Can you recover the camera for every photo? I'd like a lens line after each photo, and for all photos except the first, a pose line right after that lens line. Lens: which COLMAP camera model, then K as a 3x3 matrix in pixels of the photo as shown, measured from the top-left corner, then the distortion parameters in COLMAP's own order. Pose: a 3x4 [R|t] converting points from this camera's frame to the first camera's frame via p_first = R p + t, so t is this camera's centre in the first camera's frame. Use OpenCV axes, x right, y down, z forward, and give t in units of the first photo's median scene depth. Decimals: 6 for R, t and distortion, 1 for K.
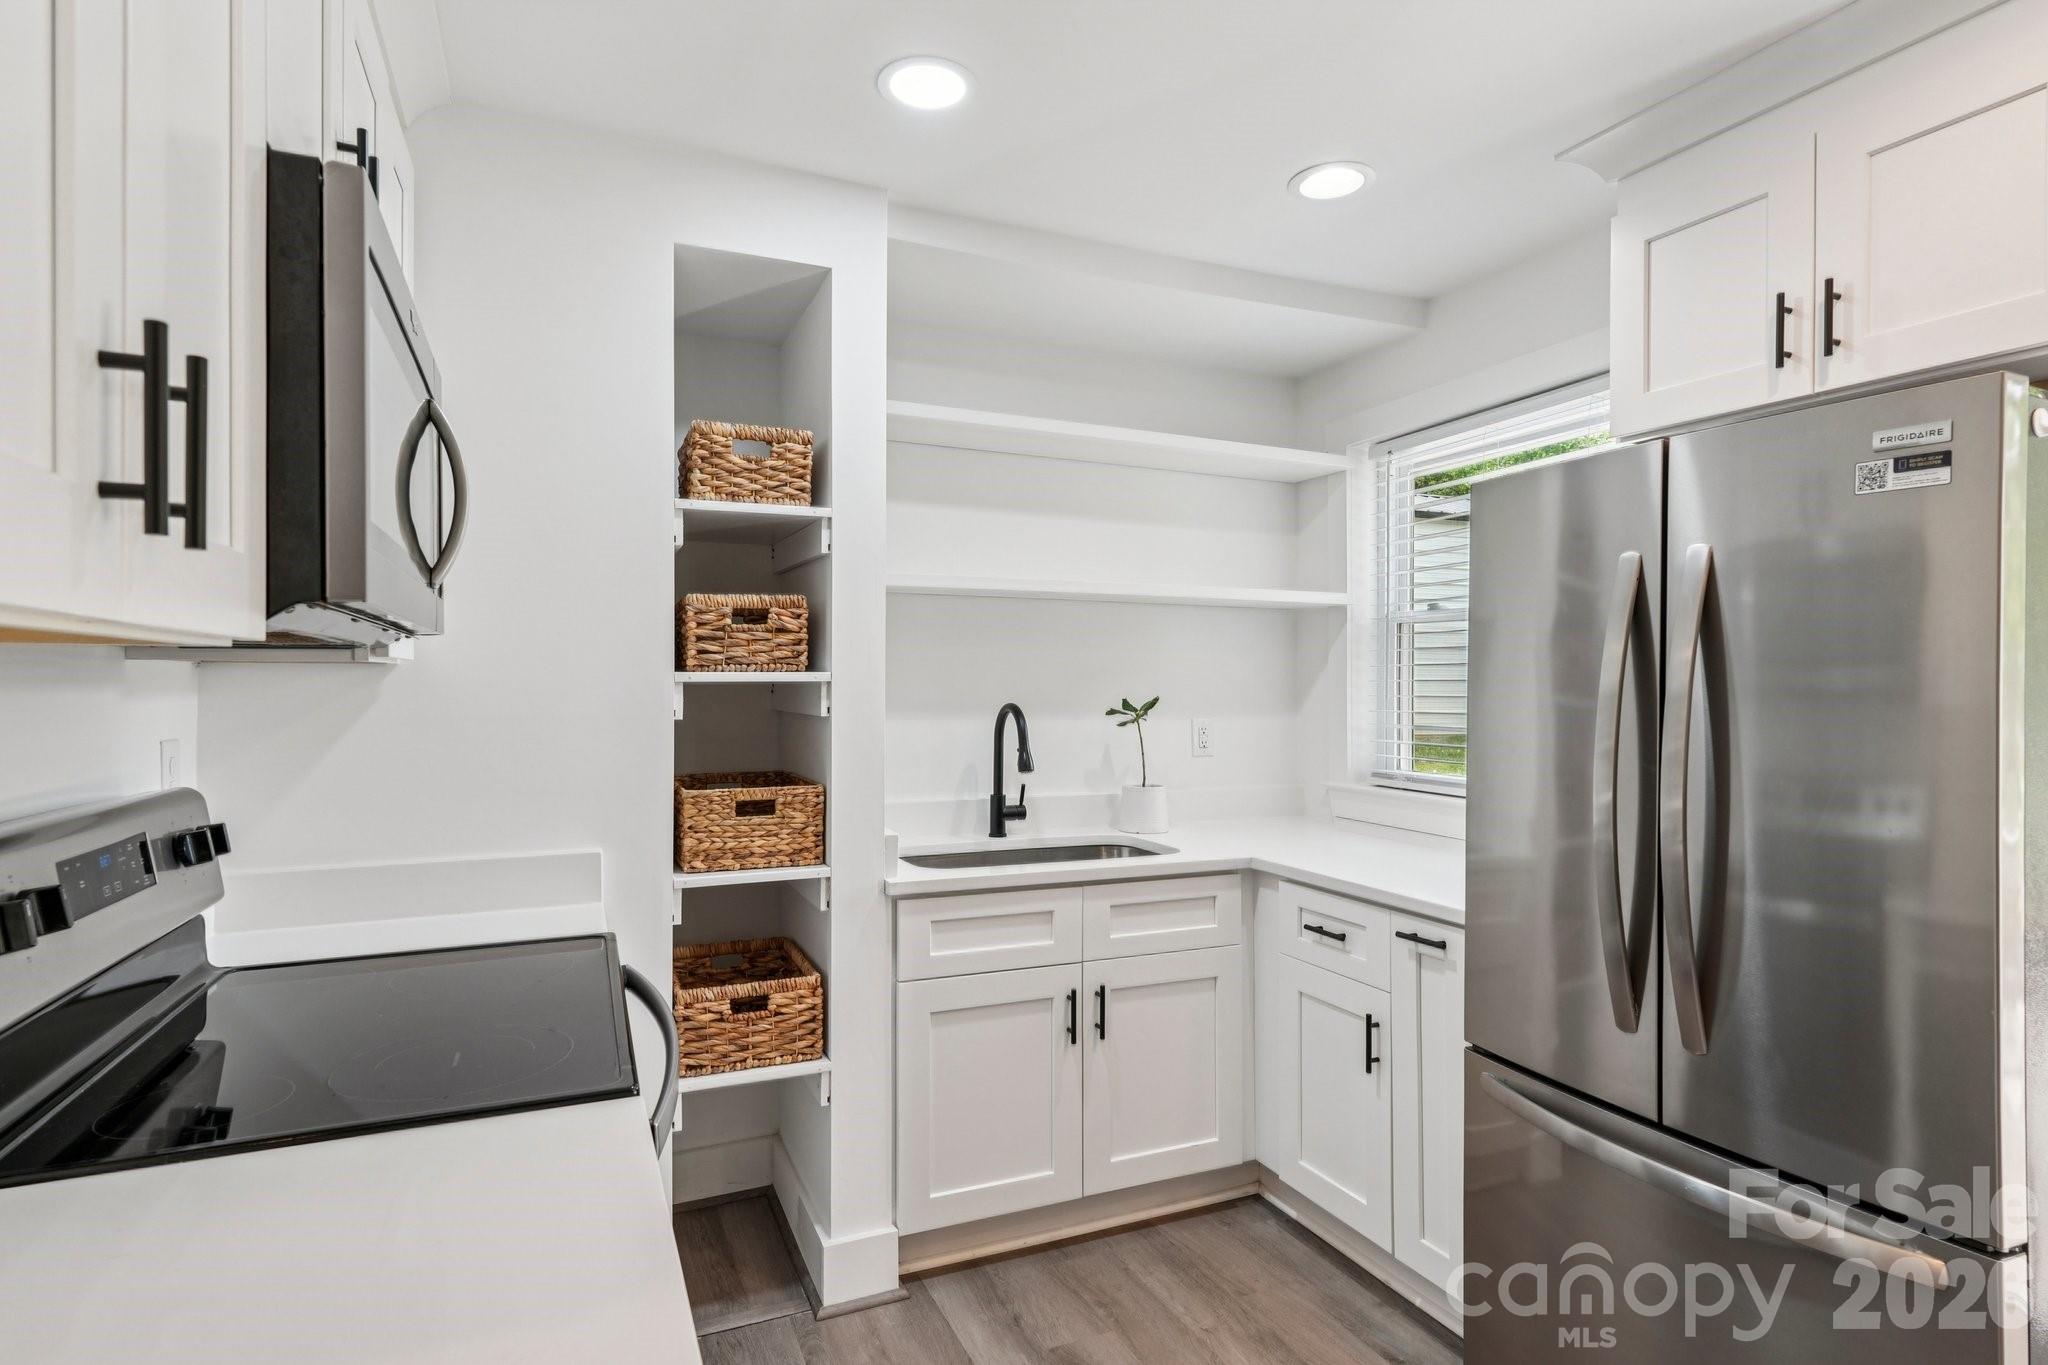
lens RADIAL K [[1040.3, 0, 1019.7], [0, 1040.3, 688.5], [0, 0, 1]] dist [-0.002321, 0.000583]
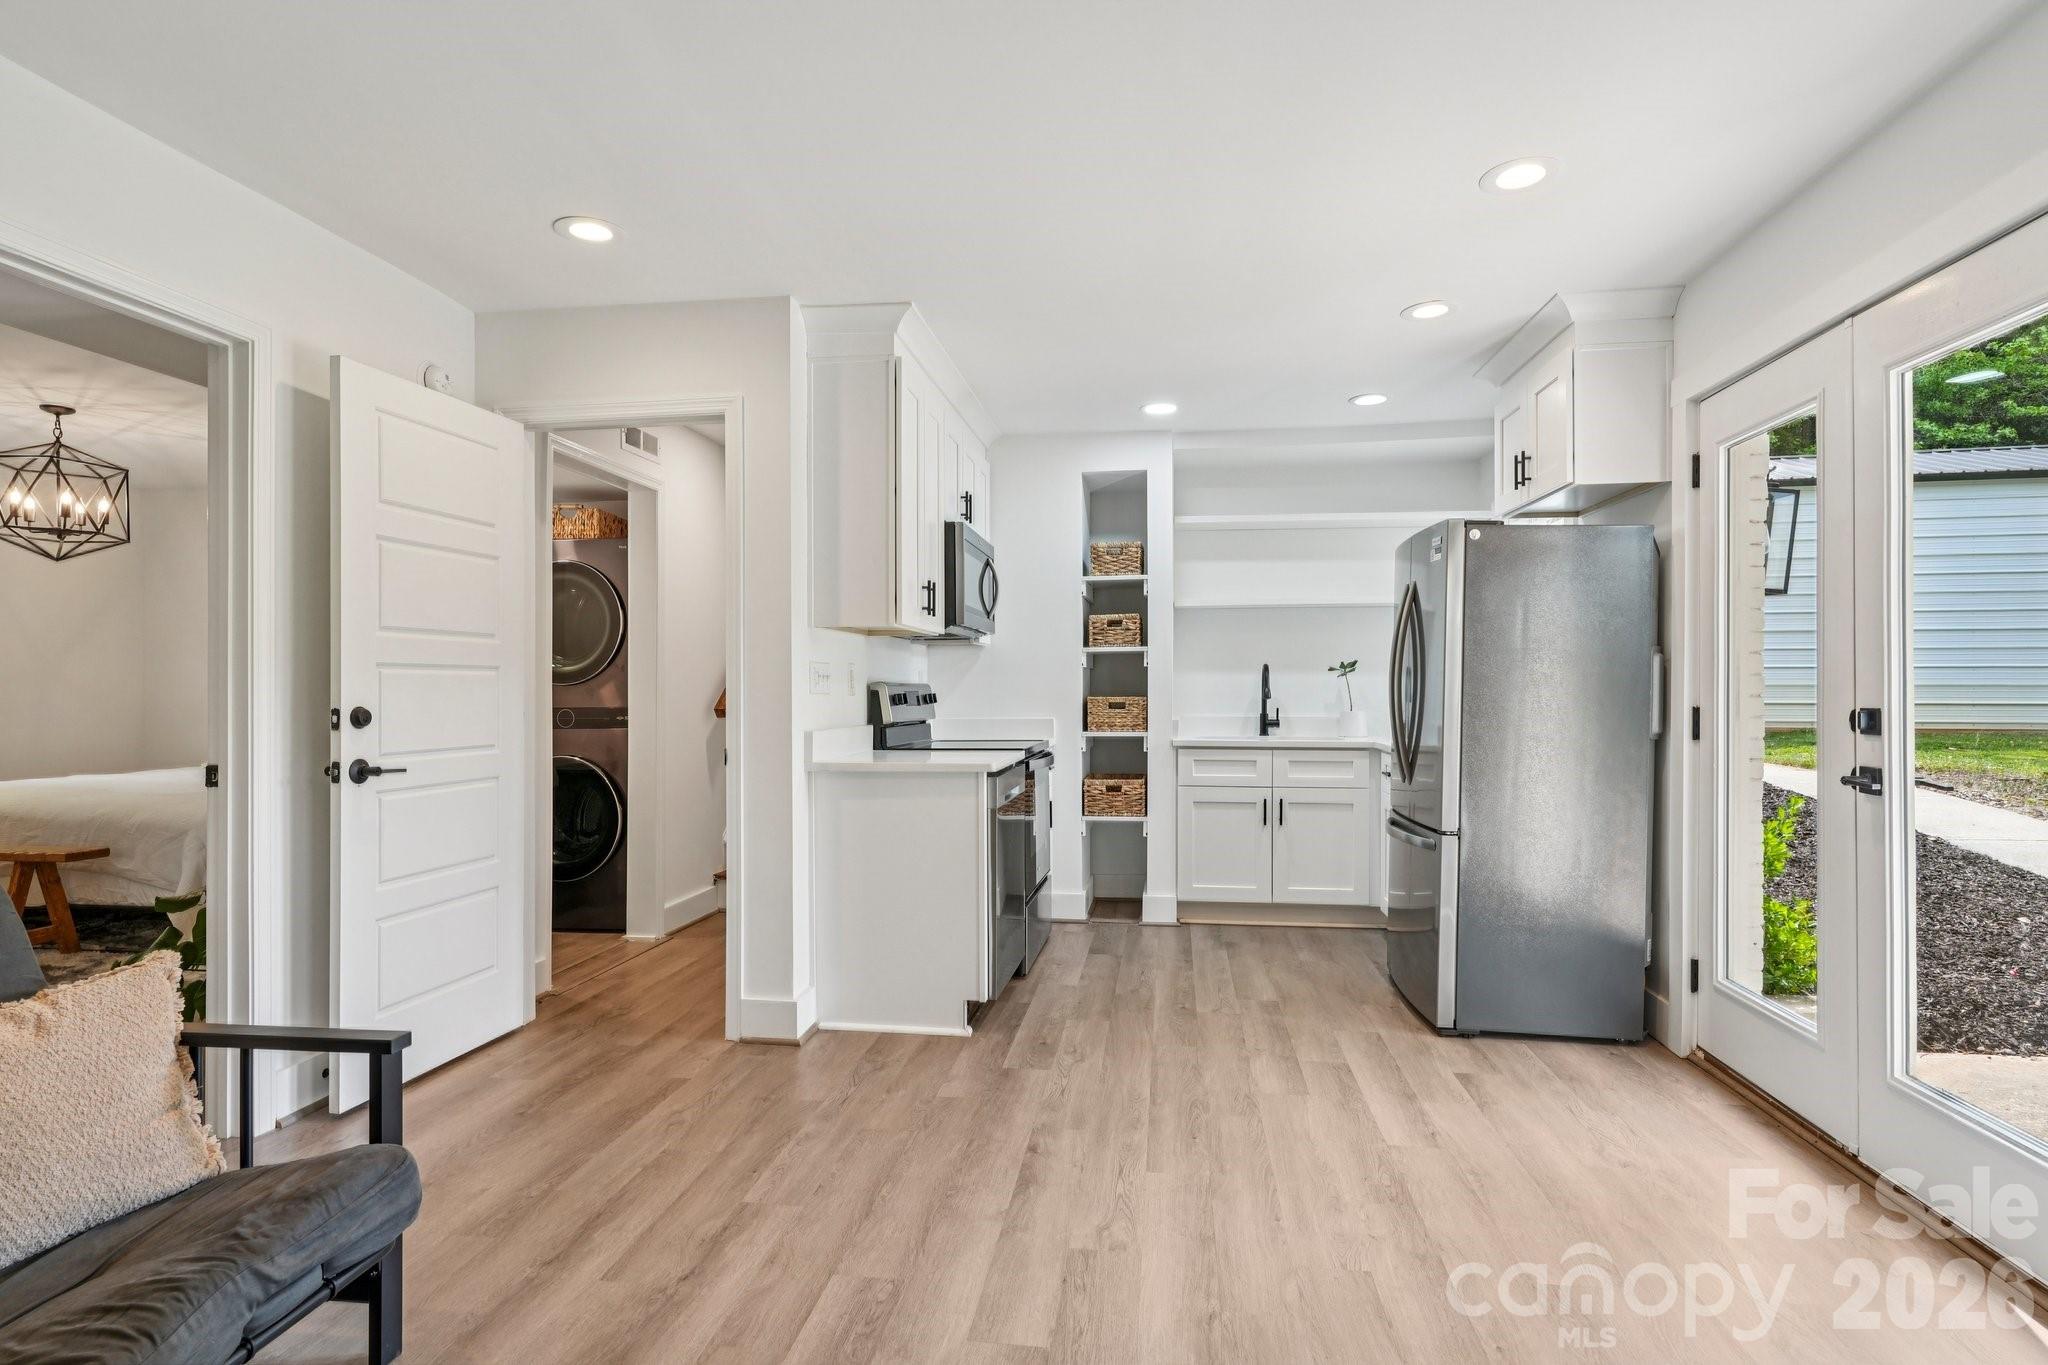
lens RADIAL K [[1061.0, 0, 1021.9], [0, 1061.0, 692.6], [0, 0, 1]] dist [0.002040, 0.001224]
pose [[0.845711, -0.001517, -0.533639, 0.834873], [0.000636, 0.999998, -0.001836, 0.089891], [0.533641, 0.001213, 0.845710, -1.125911]]
